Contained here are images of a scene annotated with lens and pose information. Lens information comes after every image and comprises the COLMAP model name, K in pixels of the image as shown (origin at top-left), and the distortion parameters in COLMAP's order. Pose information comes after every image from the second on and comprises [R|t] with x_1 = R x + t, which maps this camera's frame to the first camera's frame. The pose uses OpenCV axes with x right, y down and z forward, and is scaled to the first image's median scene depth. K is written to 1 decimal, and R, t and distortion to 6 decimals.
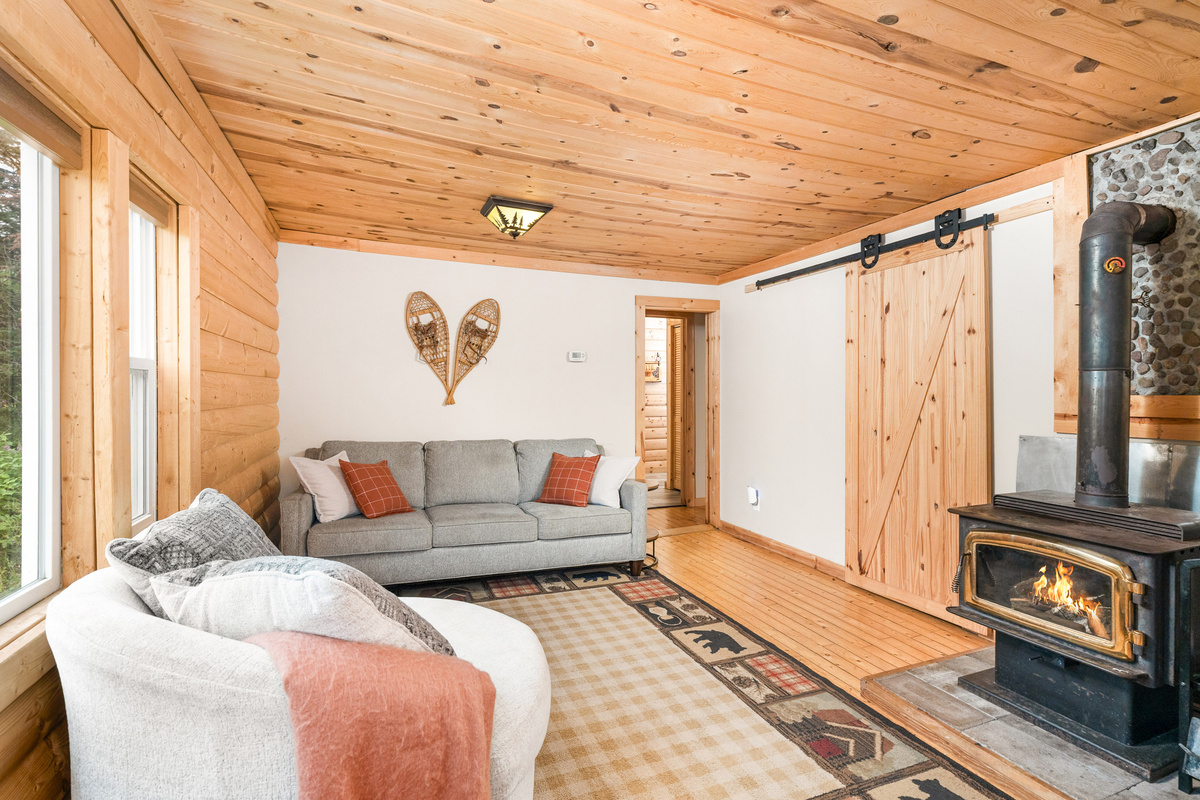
lens RADIAL K [[516.6, 0, 557.6], [0, 516.6, 392.9], [0, 0, 1]] dist [-0.002033, -0.000274]
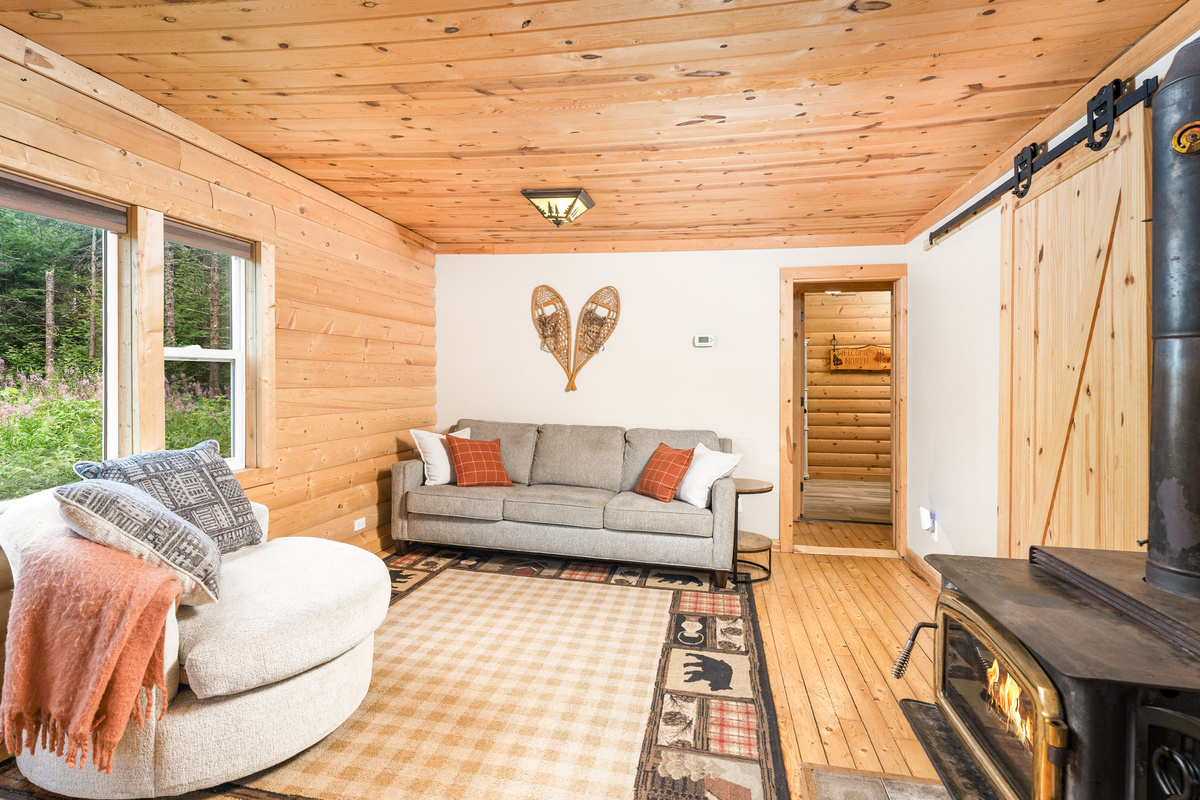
lens RADIAL K [[535.1, 0, 632.1], [0, 535.1, 384.2], [0, 0, 1]] dist [0.000277, 0.000104]
pose [[0.866209, 0.010981, -0.499562, 0.521907], [-0.010740, 0.999937, 0.003356, 0.005443], [0.499567, 0.002458, 0.866272, 0.143864]]
